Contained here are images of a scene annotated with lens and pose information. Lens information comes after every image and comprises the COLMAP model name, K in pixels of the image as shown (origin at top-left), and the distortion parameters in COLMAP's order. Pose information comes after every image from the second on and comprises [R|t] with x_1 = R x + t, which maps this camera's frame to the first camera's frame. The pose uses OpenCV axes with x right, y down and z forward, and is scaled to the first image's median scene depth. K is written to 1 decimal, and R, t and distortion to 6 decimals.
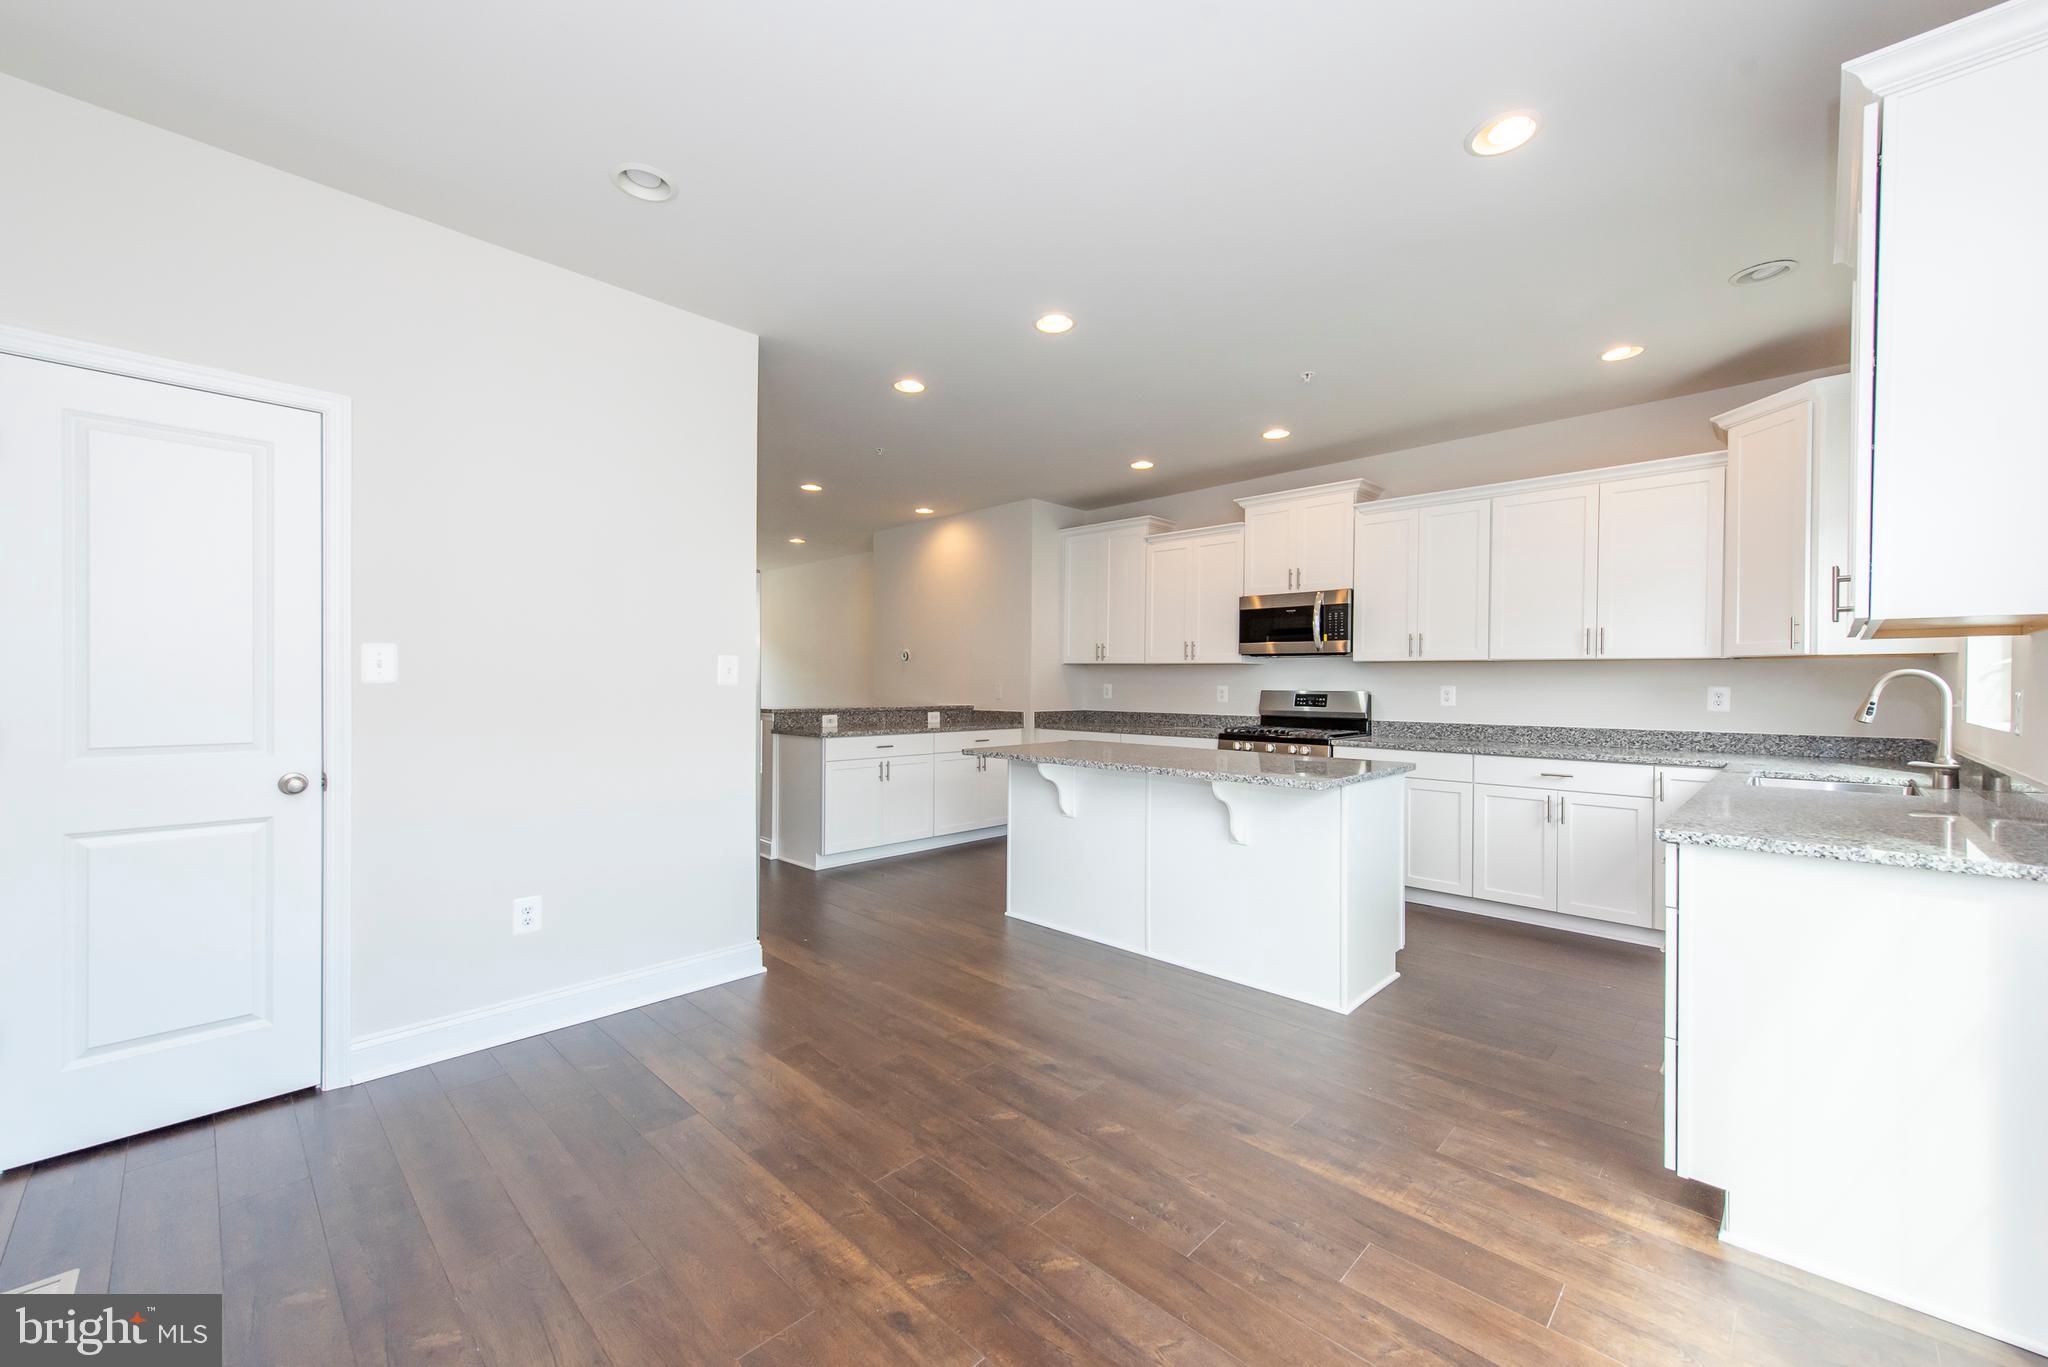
lens RADIAL K [[801.9, 0, 1025.3], [0, 801.9, 687.8], [0, 0, 1]] dist [0.014463, -0.000180]
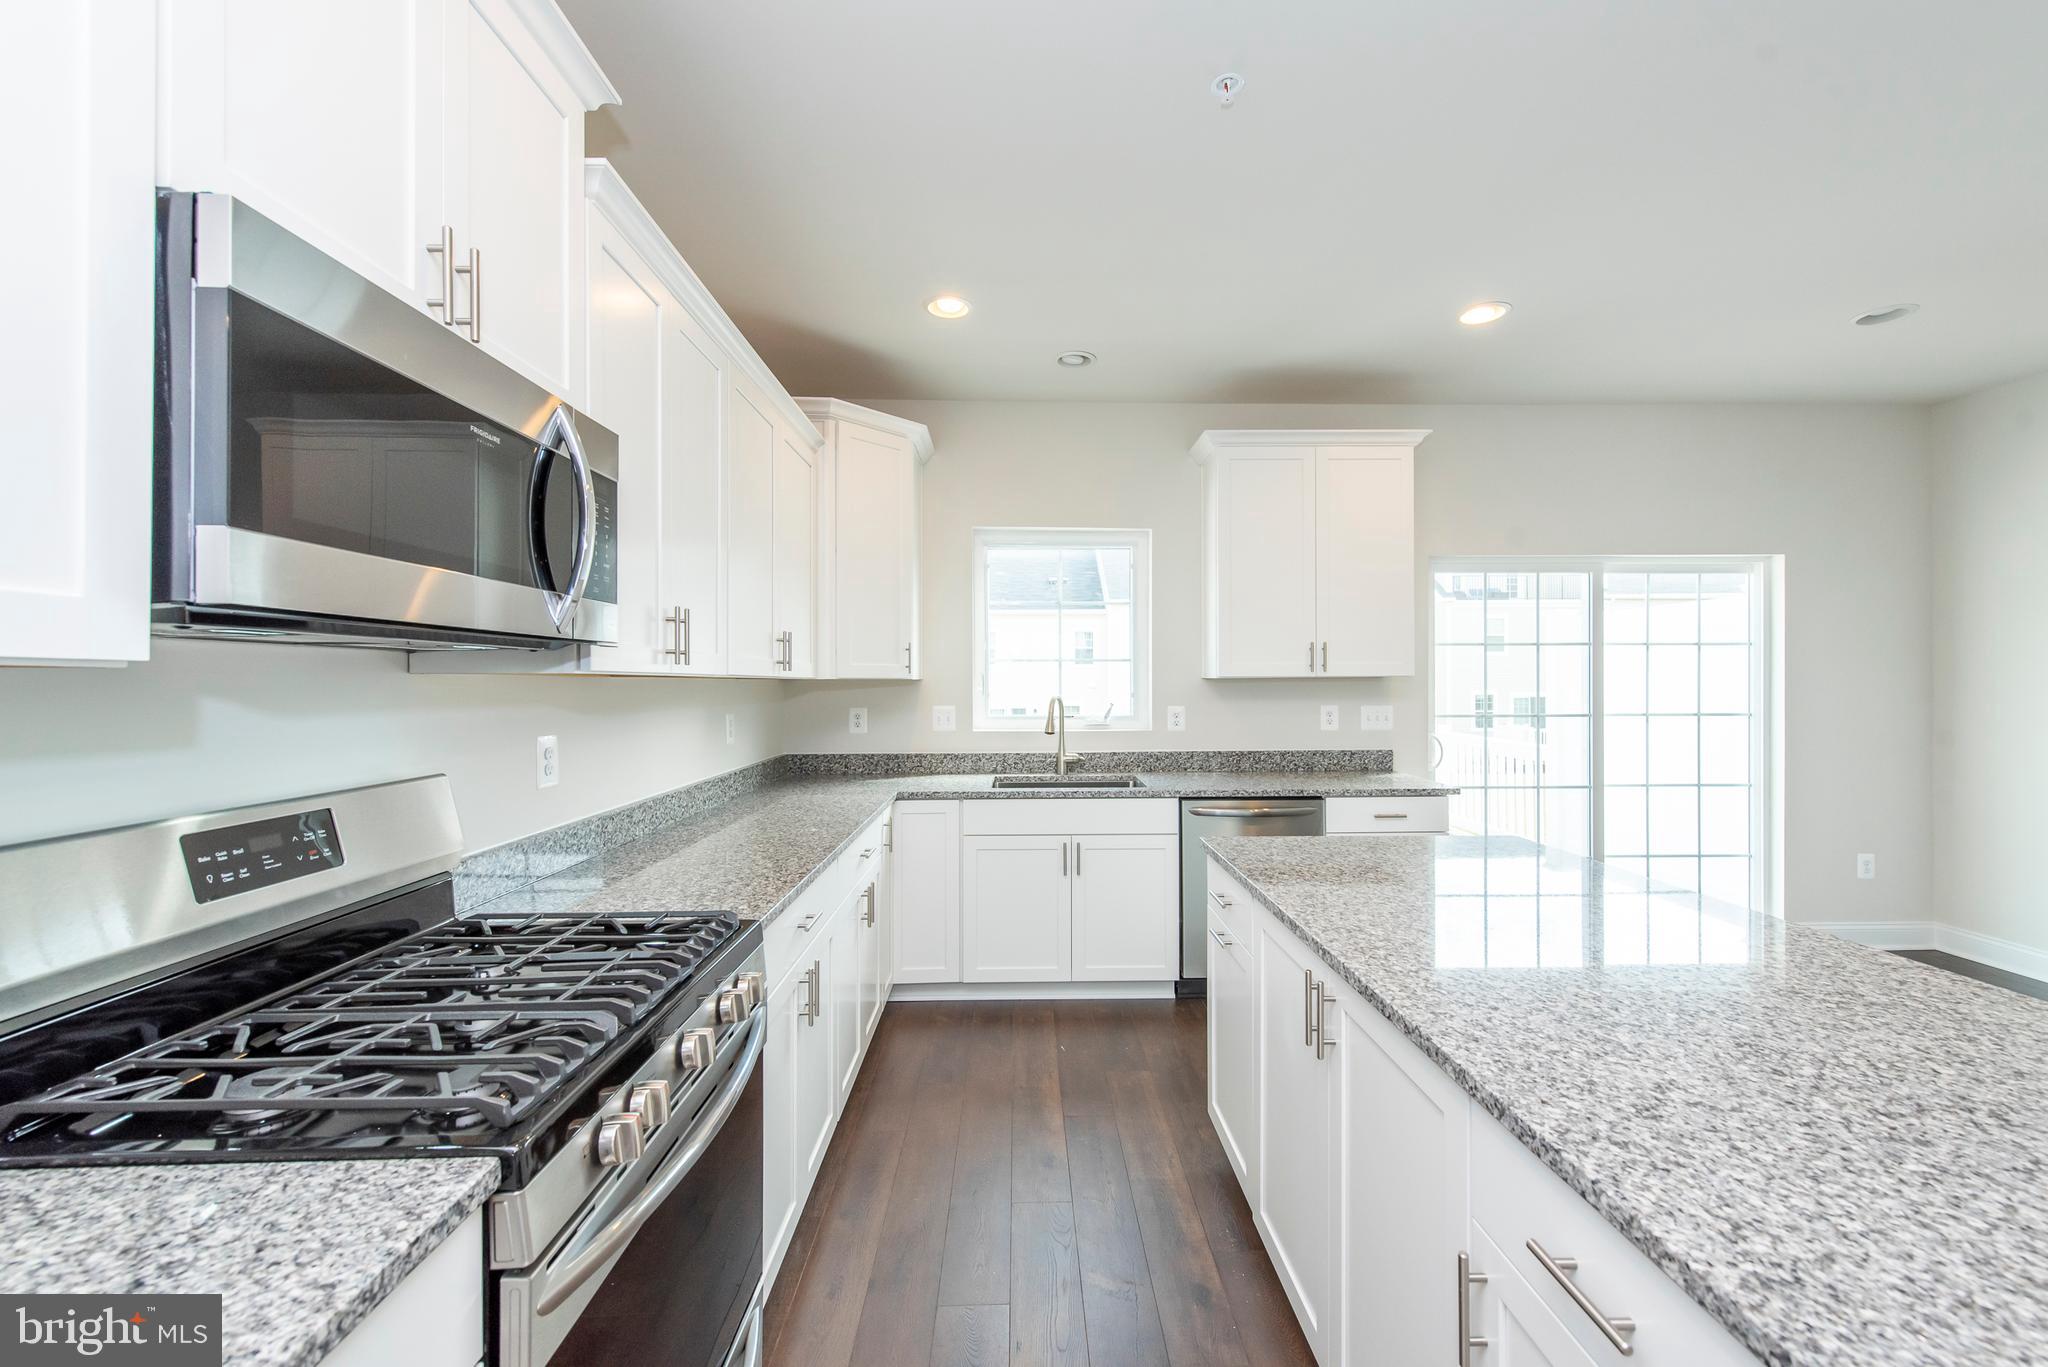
lens RADIAL K [[812.5, 0, 1032.2], [0, 812.5, 679.0], [0, 0, 1]] dist [0.016461, -0.005697]
pose [[-0.717147, -0.003828, 0.696912, 0.072585], [0.003087, 0.999958, 0.008669, -0.033001], [-0.696915, 0.008369, -0.717104, 1.111614]]
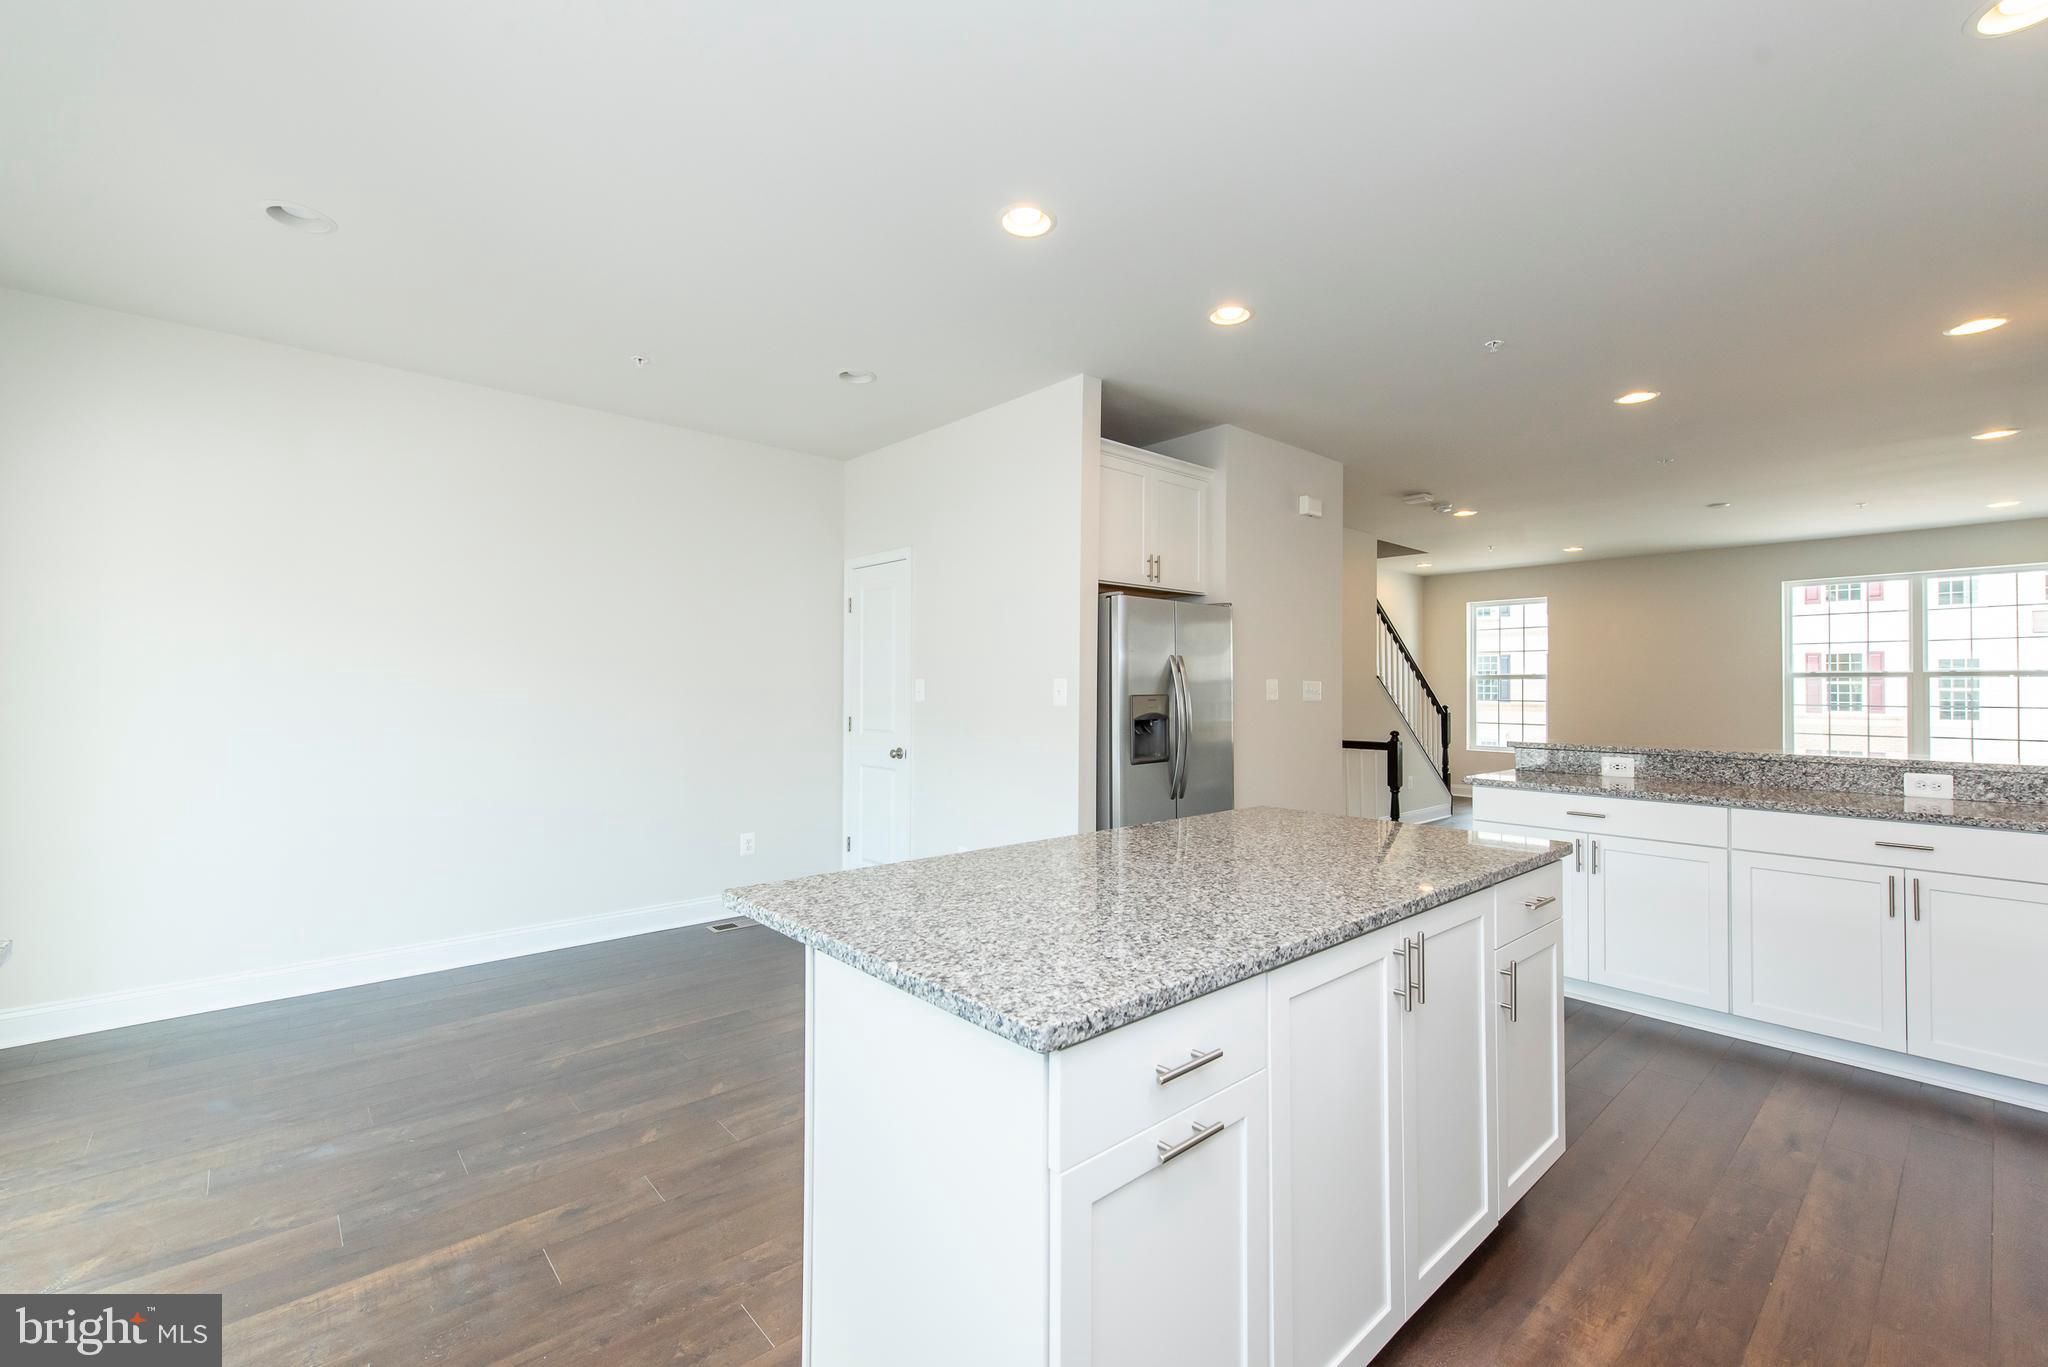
lens RADIAL K [[850.5, 0, 1037.3], [0, 850.5, 683.3], [0, 0, 1]] dist [0.024958, -0.007629]
pose [[-0.061426, -0.011798, -0.998042, 0.539789], [-0.010019, 0.999887, -0.011203, -0.014100], [0.998061, 0.009311, -0.061537, 0.706308]]
